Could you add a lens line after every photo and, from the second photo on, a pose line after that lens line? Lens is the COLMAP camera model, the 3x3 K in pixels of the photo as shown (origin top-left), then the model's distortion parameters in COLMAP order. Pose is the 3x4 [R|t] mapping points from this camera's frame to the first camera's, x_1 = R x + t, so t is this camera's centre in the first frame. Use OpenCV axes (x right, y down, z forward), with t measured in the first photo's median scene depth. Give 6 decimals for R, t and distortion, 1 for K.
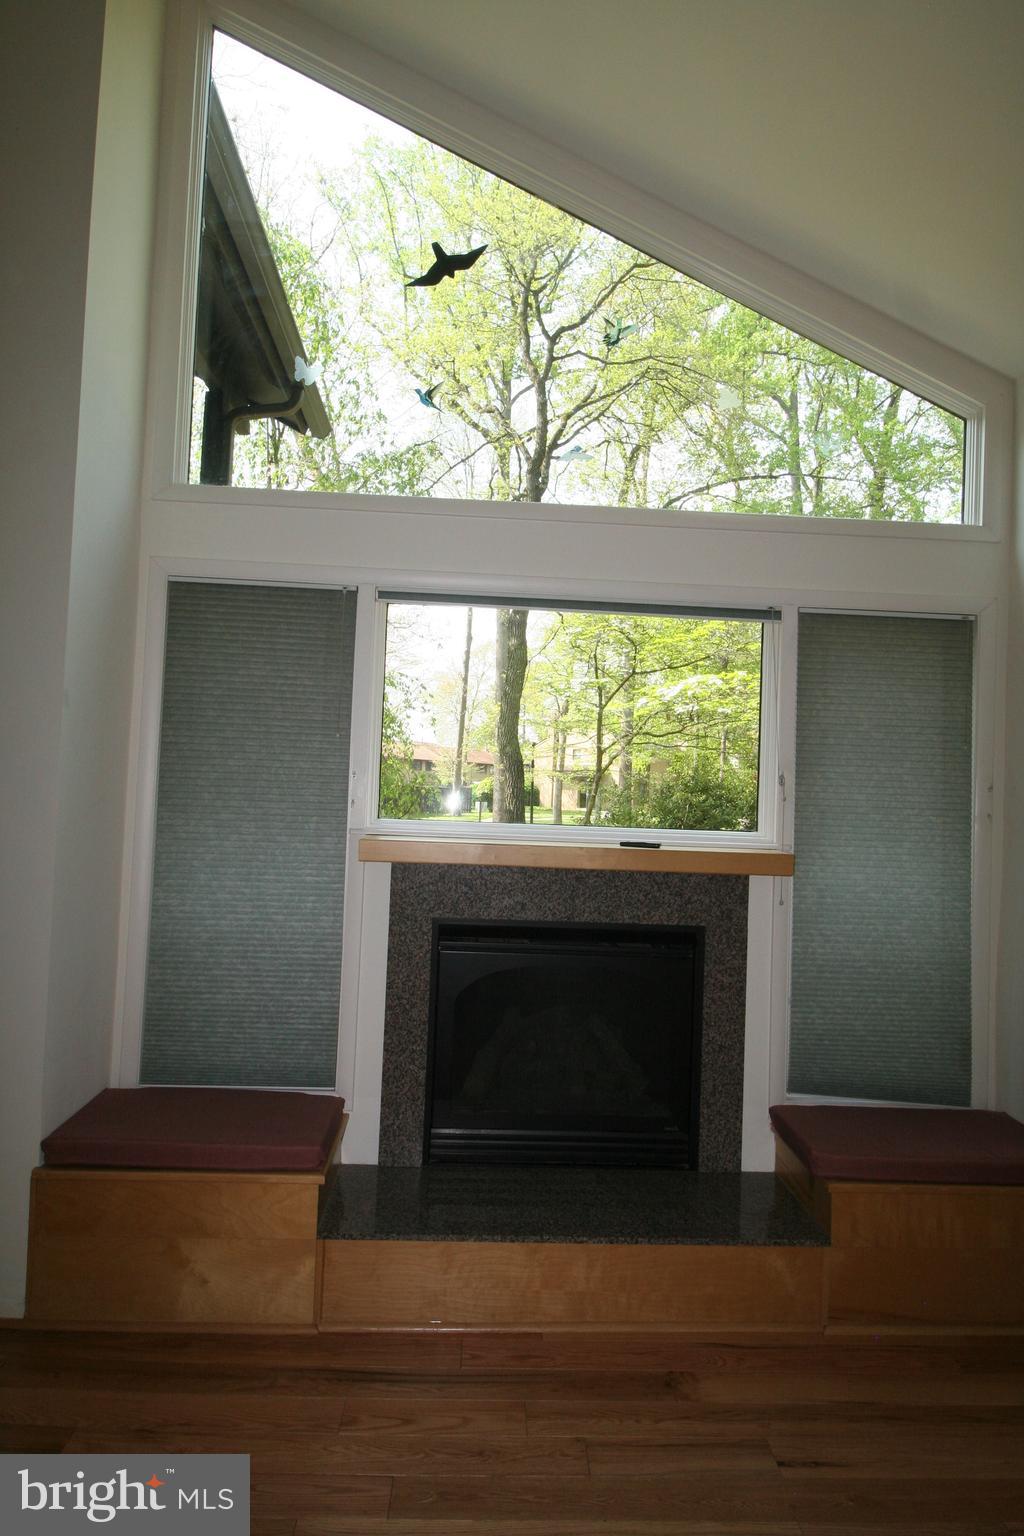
lens RADIAL K [[894.0, 0, 508.8], [0, 894.0, 769.9], [0, 0, 1]] dist [0.003702, 0.000486]
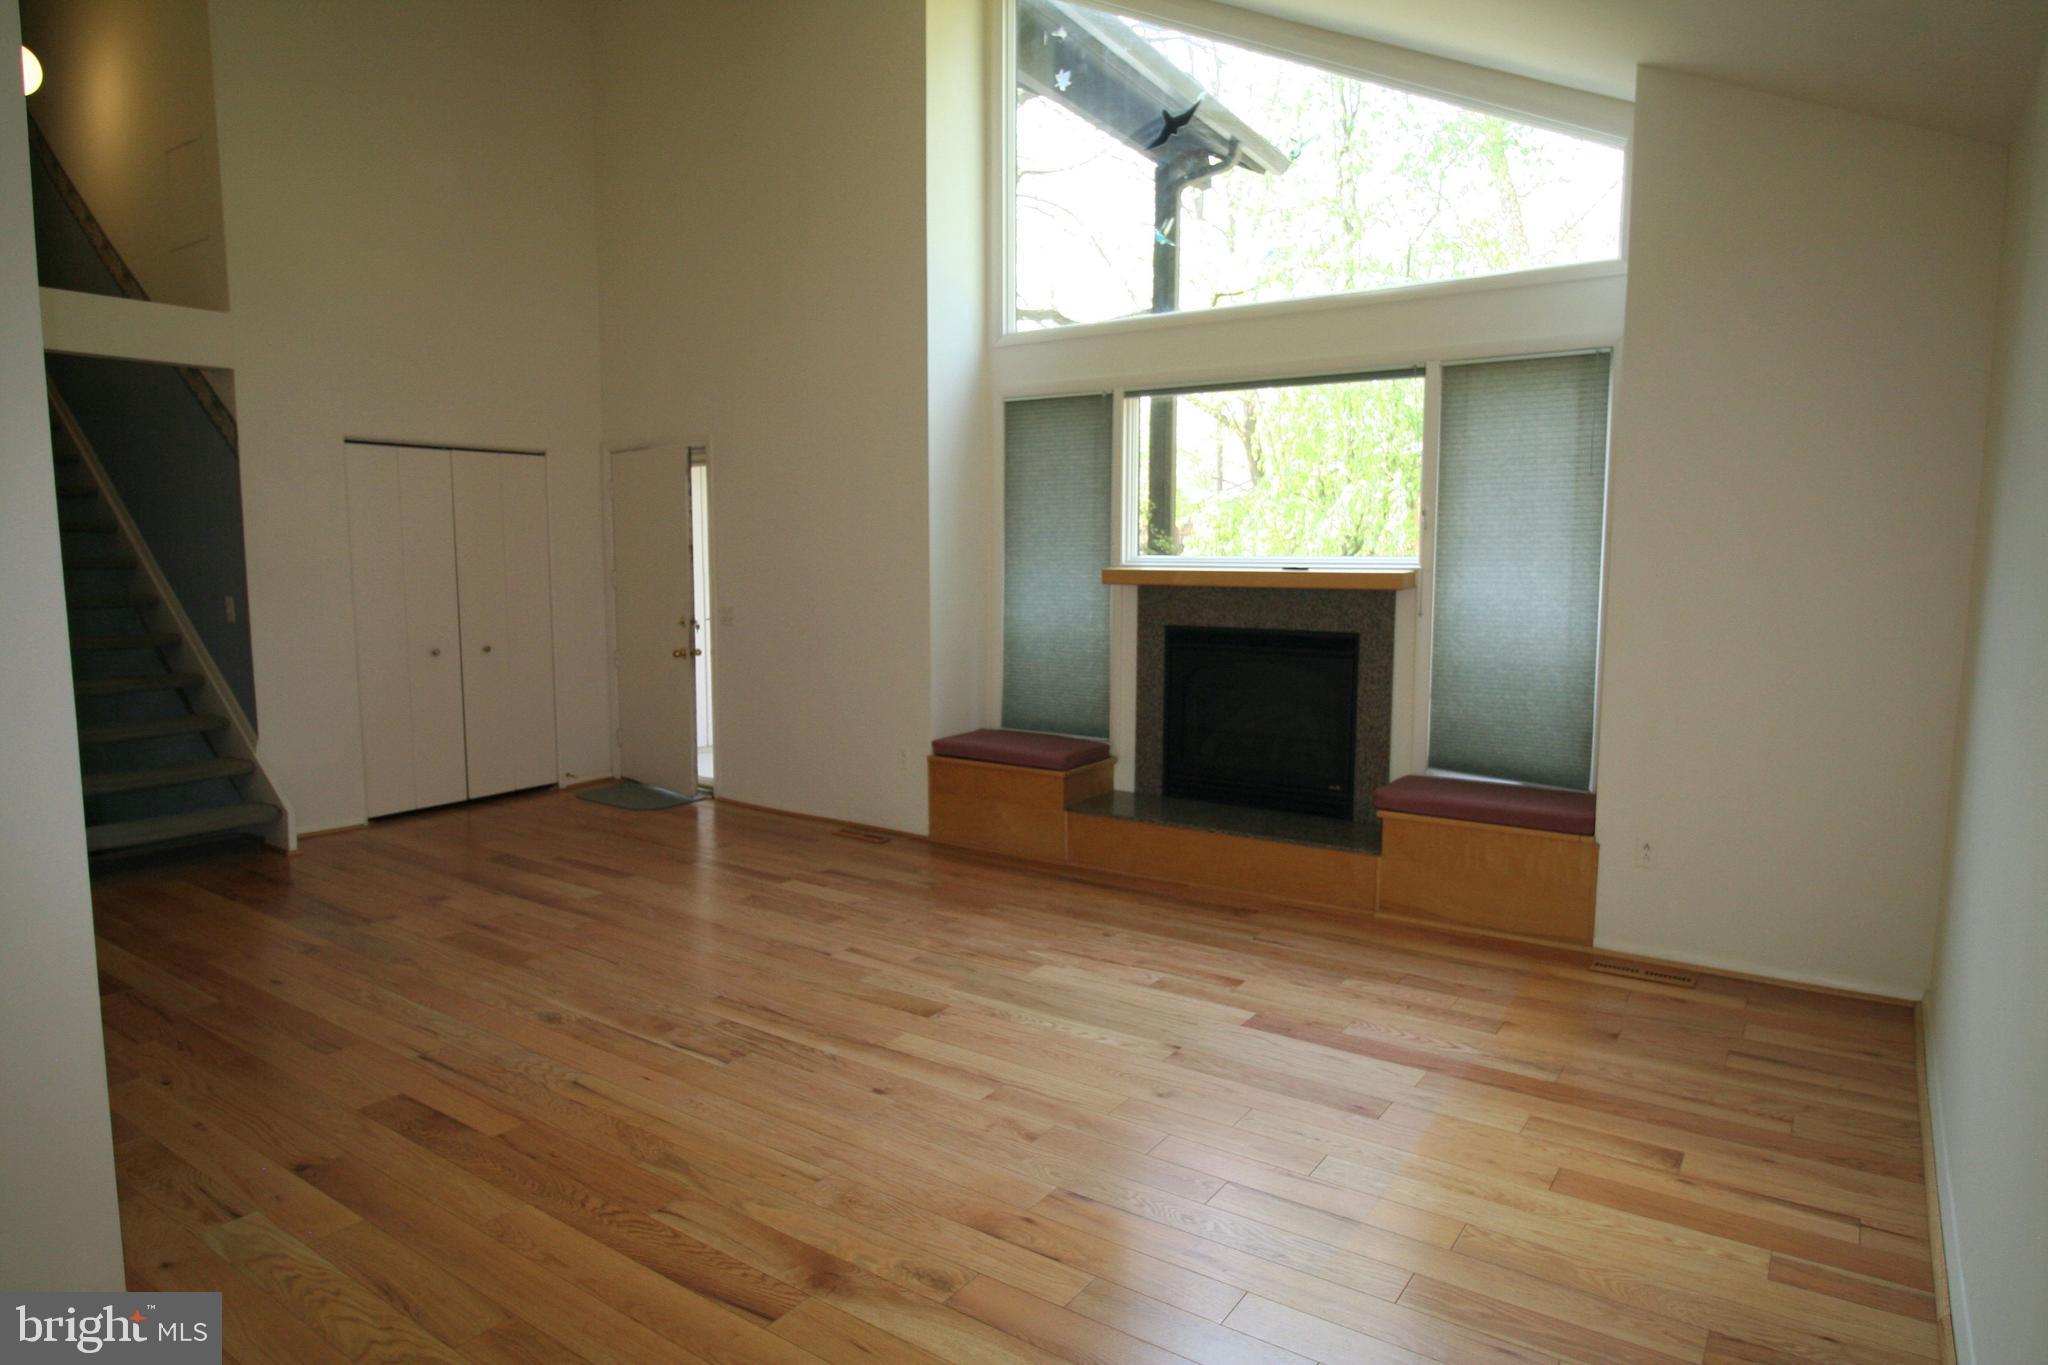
lens RADIAL K [[1192.0, 0, 1023.6], [0, 1192.0, 680.9], [0, 0, 1]] dist [0.003702, 0.000486]
pose [[0.802505, 0.027985, -0.595989, 0.848440], [0.047228, 0.992786, 0.110209, 0.035633], [0.594773, -0.116591, 0.795394, -0.626571]]
